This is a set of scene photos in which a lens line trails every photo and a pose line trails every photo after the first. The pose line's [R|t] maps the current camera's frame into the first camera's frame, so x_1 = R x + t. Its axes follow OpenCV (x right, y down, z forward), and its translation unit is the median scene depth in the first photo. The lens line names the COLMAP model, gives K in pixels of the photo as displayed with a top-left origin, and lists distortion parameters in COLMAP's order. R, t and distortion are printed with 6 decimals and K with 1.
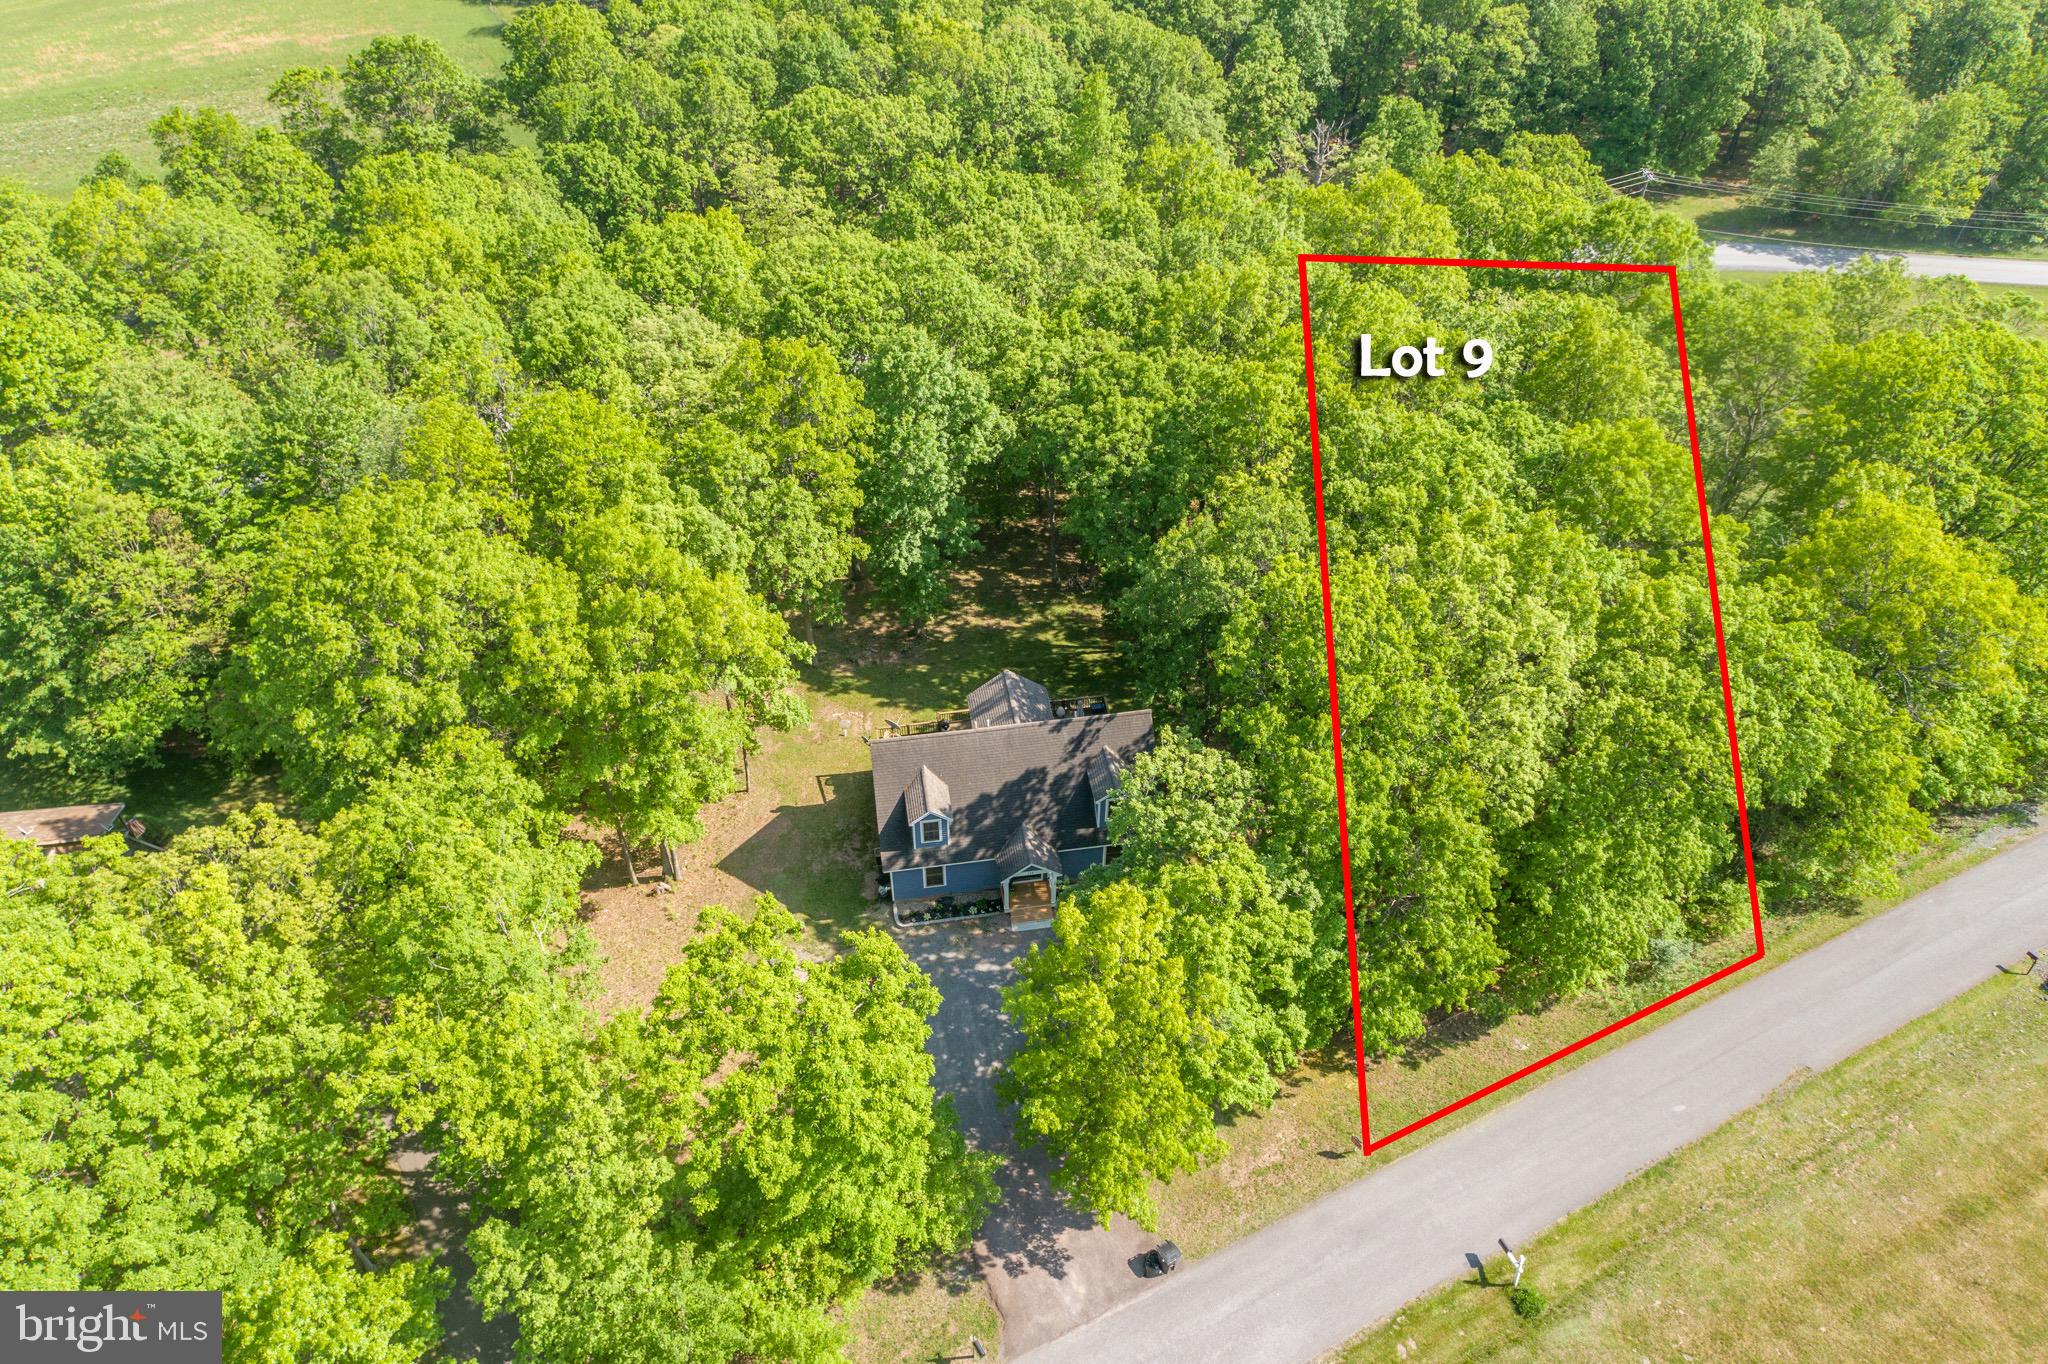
lens RADIAL K [[1387.6, 0, 1021.7], [0, 1387.6, 675.1], [0, 0, 1]] dist [-0.004016, 0.014139]
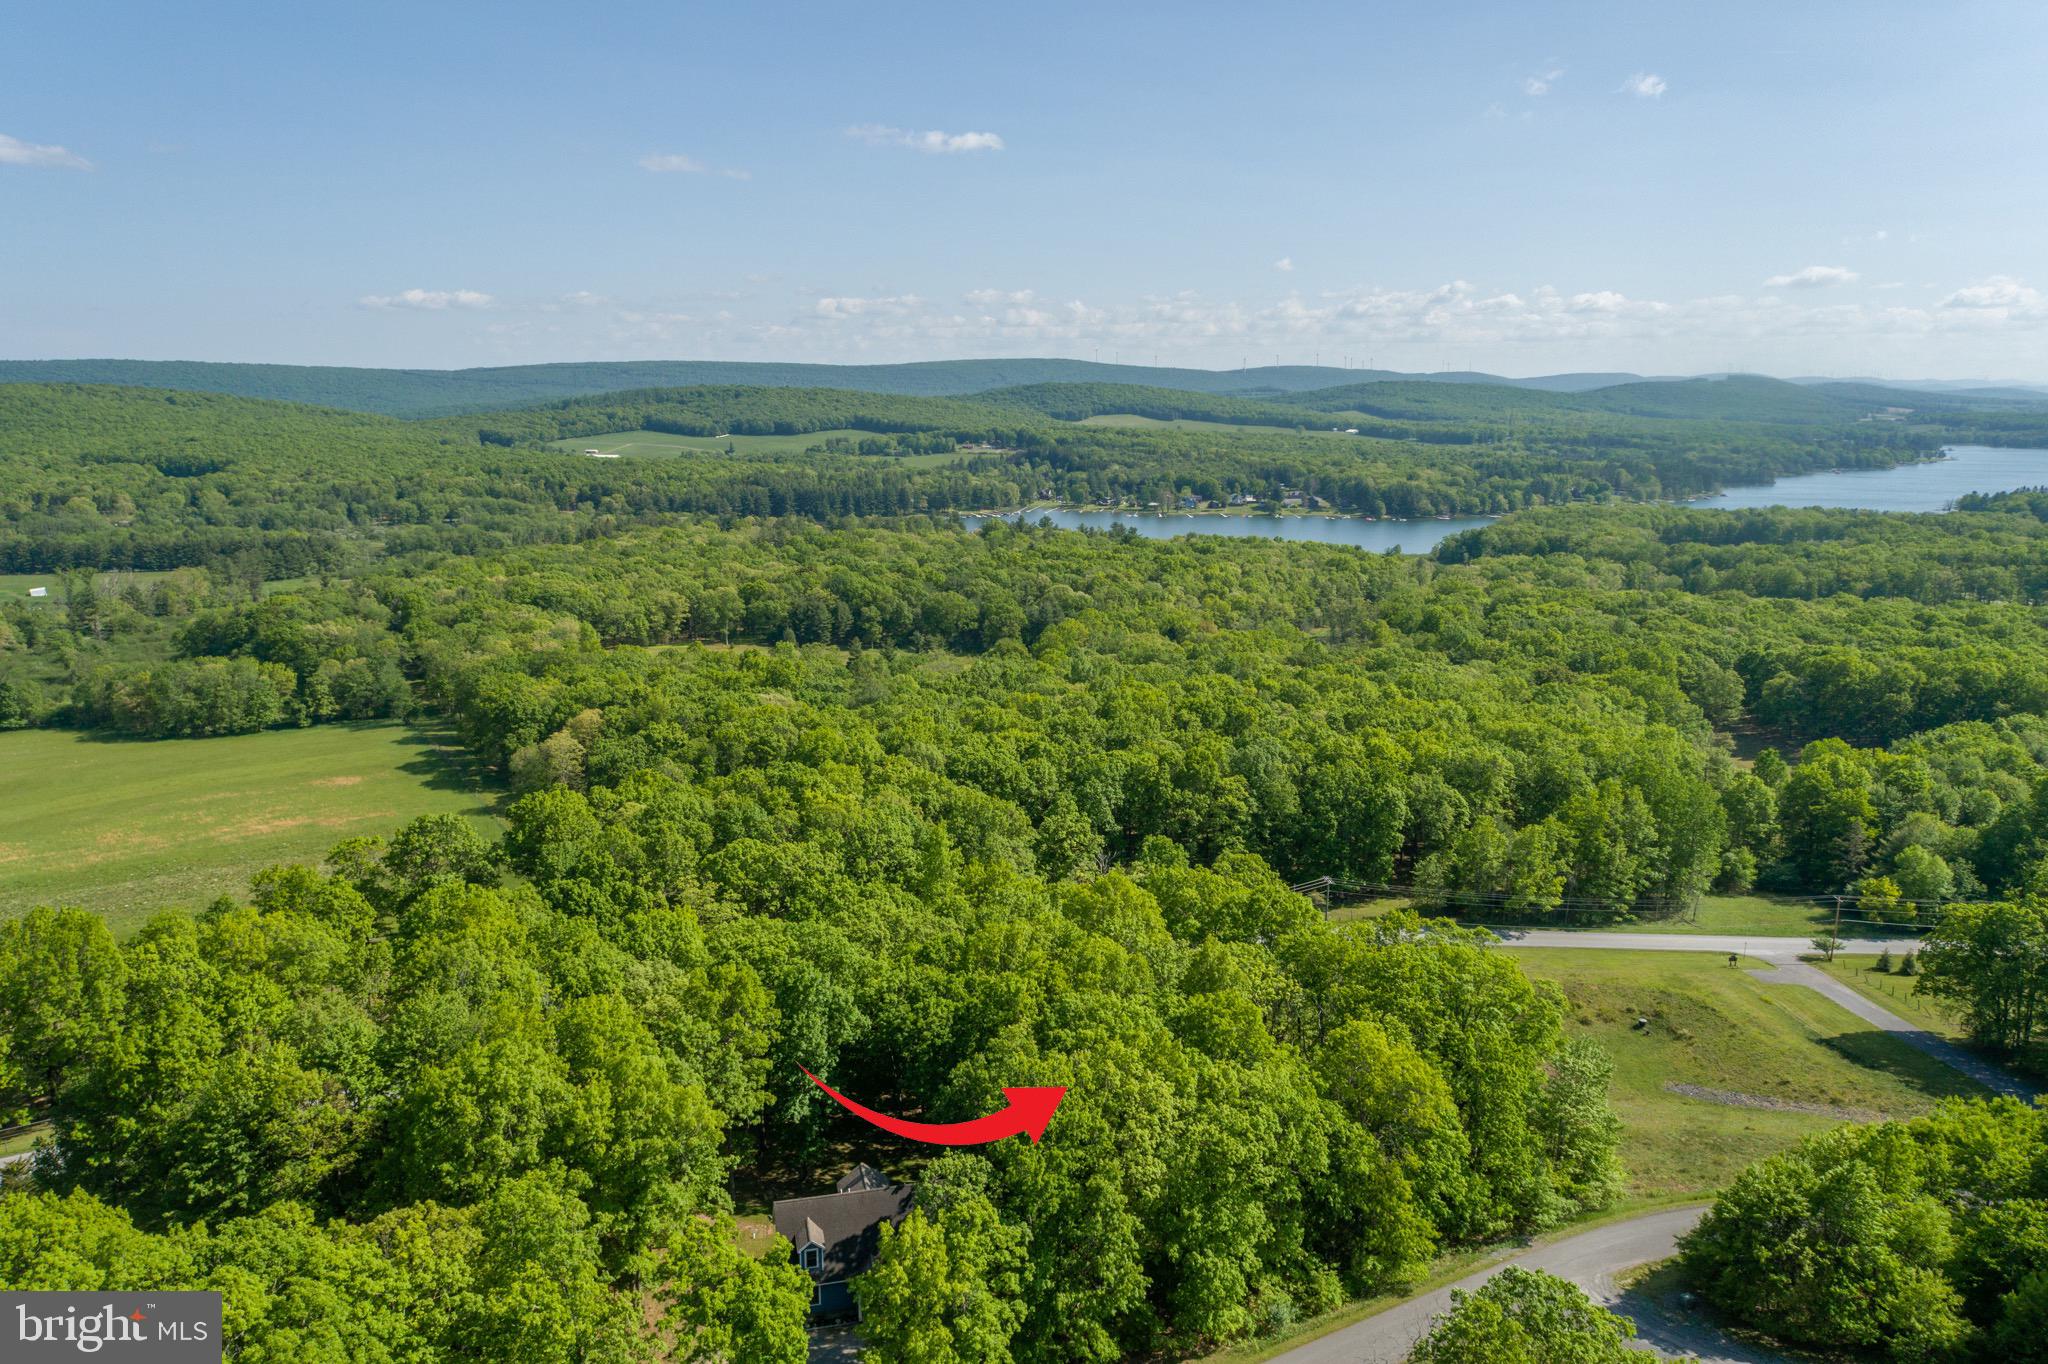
lens RADIAL K [[1387.6, 0, 1023.1], [0, 1387.6, 684.4], [0, 0, 1]] dist [-0.004016, 0.014139]
pose [[0.996695, -0.016946, 0.079442, 0.048824], [0.054192, 0.867260, -0.494897, 0.277493], [-0.060510, 0.497567, 0.865313, -0.571738]]
